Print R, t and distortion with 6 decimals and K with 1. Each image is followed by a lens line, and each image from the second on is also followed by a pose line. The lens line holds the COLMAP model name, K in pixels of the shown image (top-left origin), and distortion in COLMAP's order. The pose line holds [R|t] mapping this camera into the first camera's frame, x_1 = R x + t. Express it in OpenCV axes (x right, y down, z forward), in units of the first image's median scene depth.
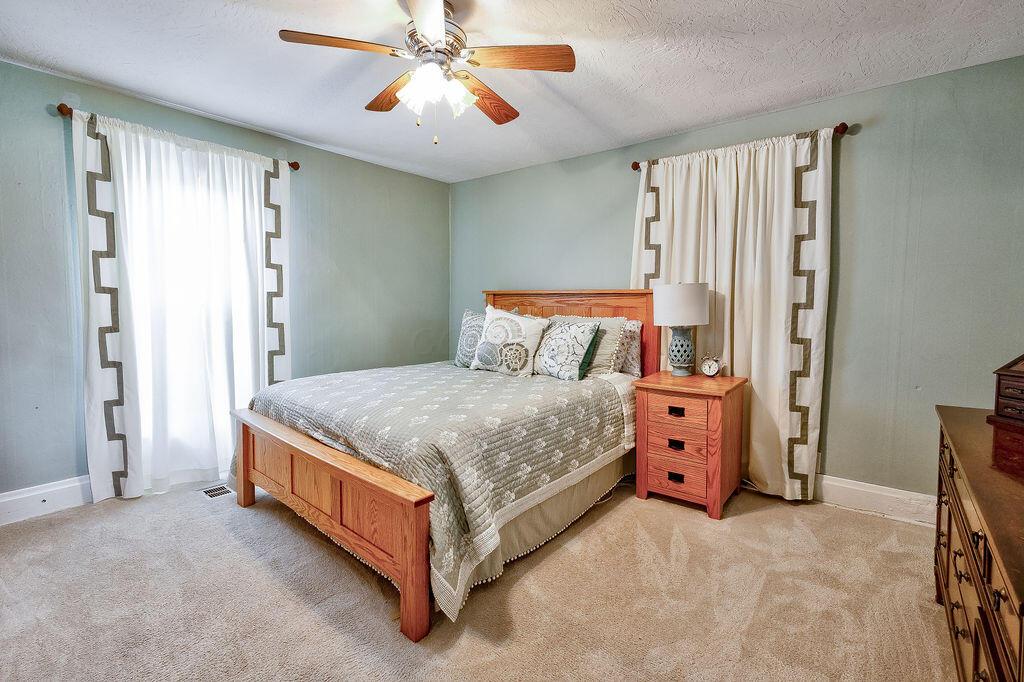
lens RADIAL K [[477.2, 0, 508.3], [0, 477.2, 332.4], [0, 0, 1]] dist [0.002248, 0.000002]
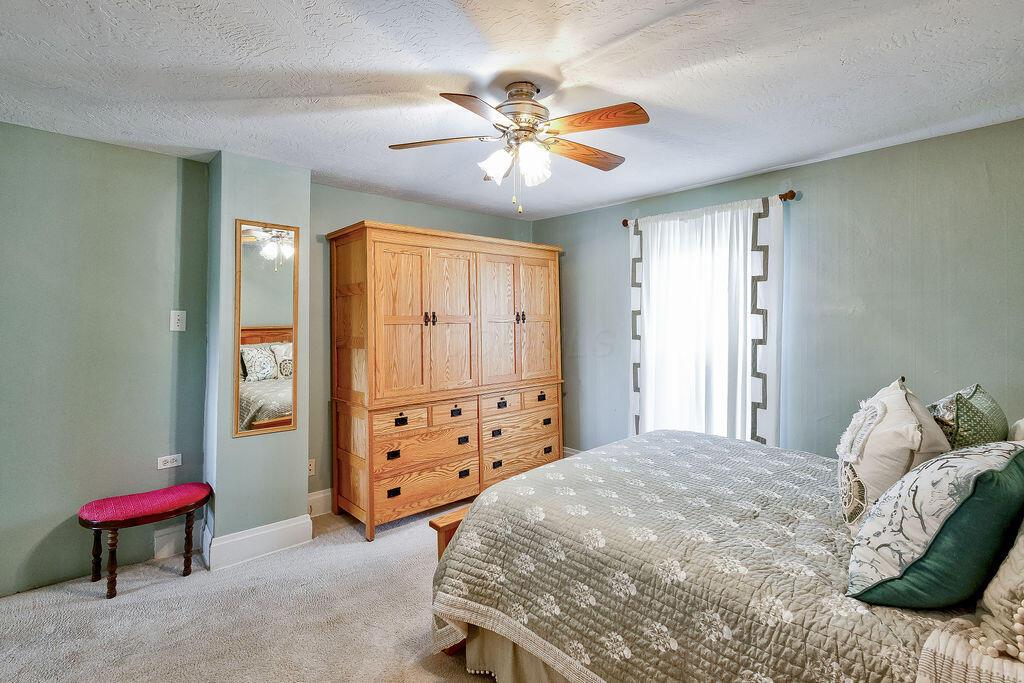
lens RADIAL K [[483.2, 0, 512.2], [0, 483.2, 303.7], [0, 0, 1]] dist [0.002870, 0.000165]
pose [[-0.154139, -0.042503, -0.987135, 0.557062], [-0.060546, 0.997603, -0.033499, -0.100854], [0.986192, 0.054604, -0.156343, 0.724492]]
